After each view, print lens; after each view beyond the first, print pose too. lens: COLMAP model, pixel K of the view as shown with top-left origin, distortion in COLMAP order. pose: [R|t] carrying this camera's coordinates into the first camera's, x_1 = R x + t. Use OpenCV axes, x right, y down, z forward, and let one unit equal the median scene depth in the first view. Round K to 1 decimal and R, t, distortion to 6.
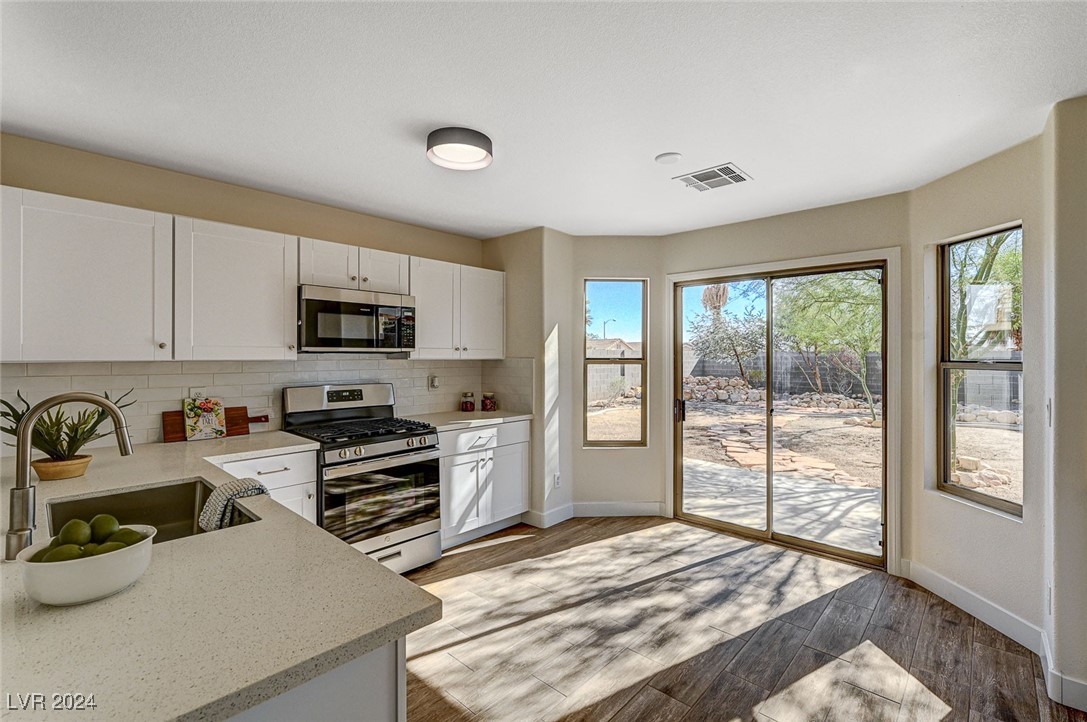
lens RADIAL K [[476.4, 0, 546.0], [0, 476.4, 355.1], [0, 0, 1]] dist [-0.008909, 0.002247]
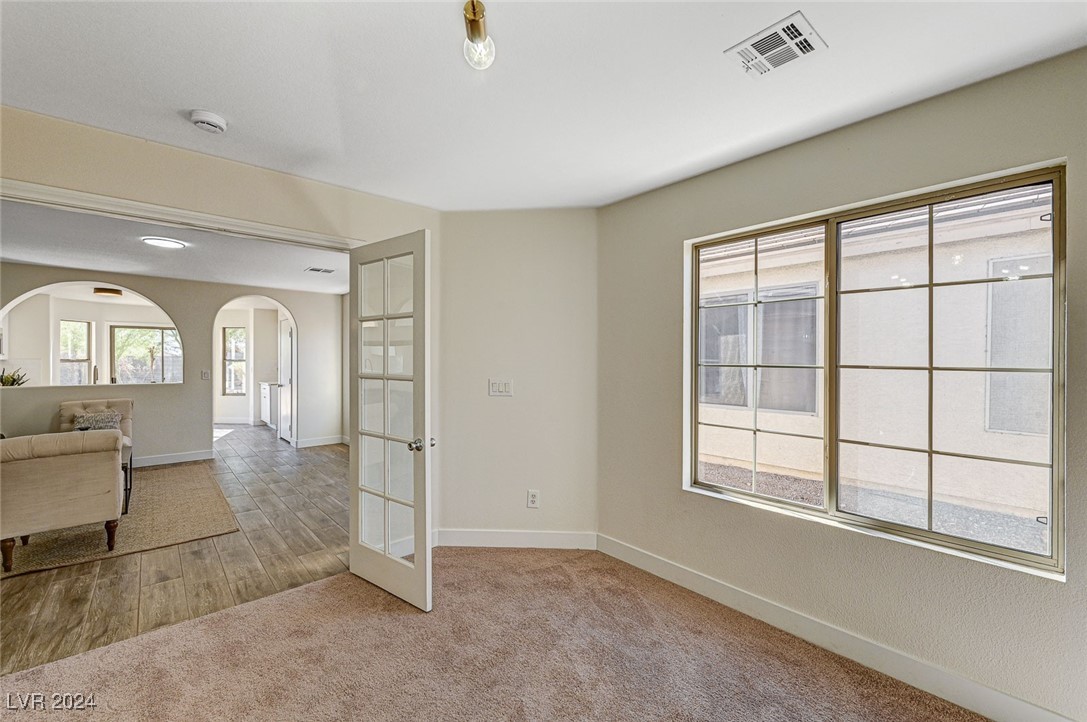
lens RADIAL K [[439.6, 0, 534.5], [0, 439.6, 363.0], [0, 0, 1]] dist [0.003443, -0.000271]
pose [[0.105703, -0.006355, 0.994377, -1.812545], [-0.001690, 0.999977, 0.006570, 0.008838], [-0.994396, -0.002375, 0.105690, -1.373496]]
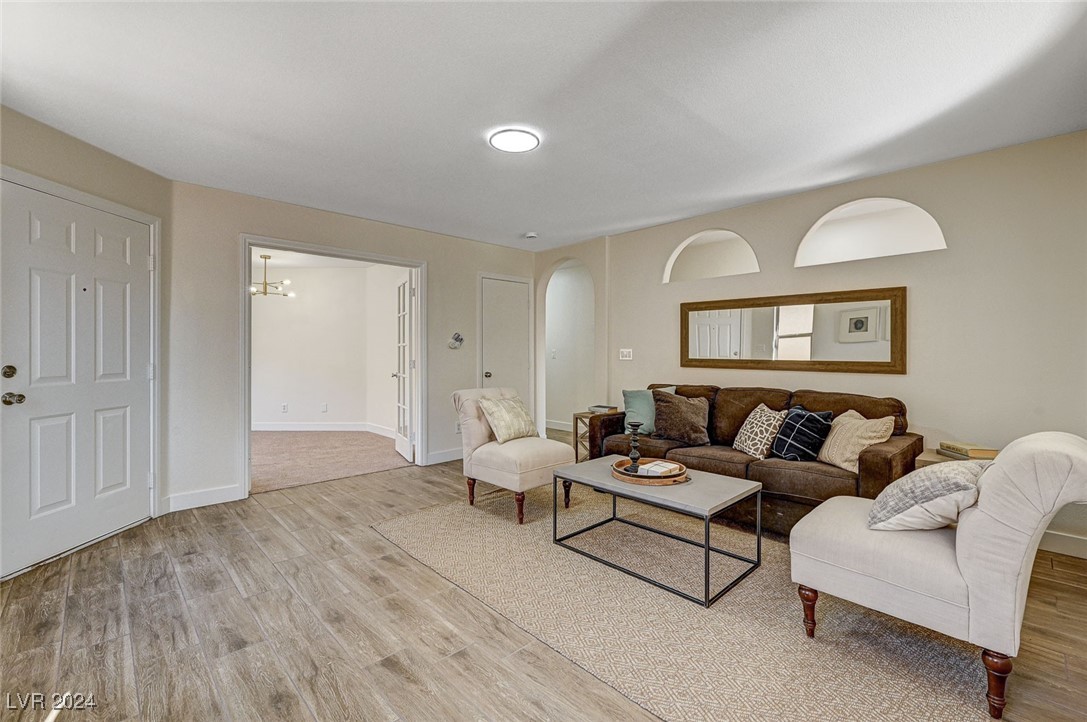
lens RADIAL K [[476.4, 0, 550.9], [0, 476.4, 348.8], [0, 0, 1]] dist [-0.008909, 0.002247]
pose [[-0.052204, -0.007708, -0.998607, -0.039091], [0.000101, 0.999970, -0.007724, 0.062187], [0.998636, -0.000504, -0.052202, -0.233760]]
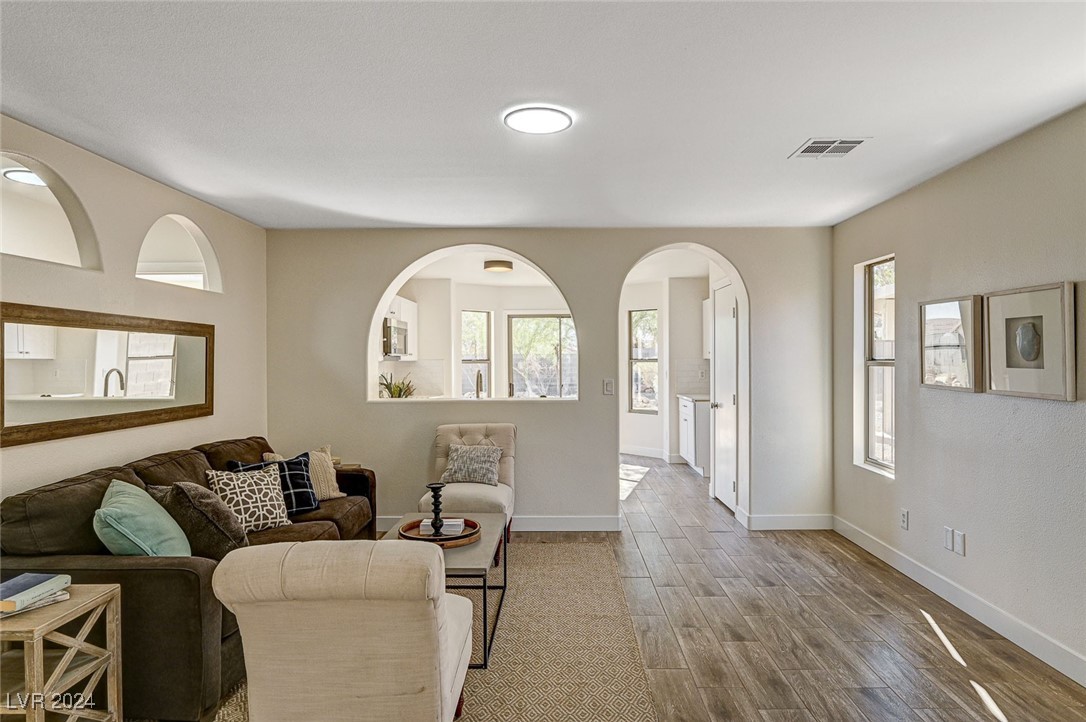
lens RADIAL K [[635.4, 0, 546.0], [0, 635.4, 358.1], [0, 0, 1]] dist [-0.001513, -0.006558]
pose [[0.747591, -0.006085, 0.664132, -1.314090], [0.006673, 0.999976, 0.001651, -0.000409], [-0.664126, 0.003198, 0.747614, -0.911396]]
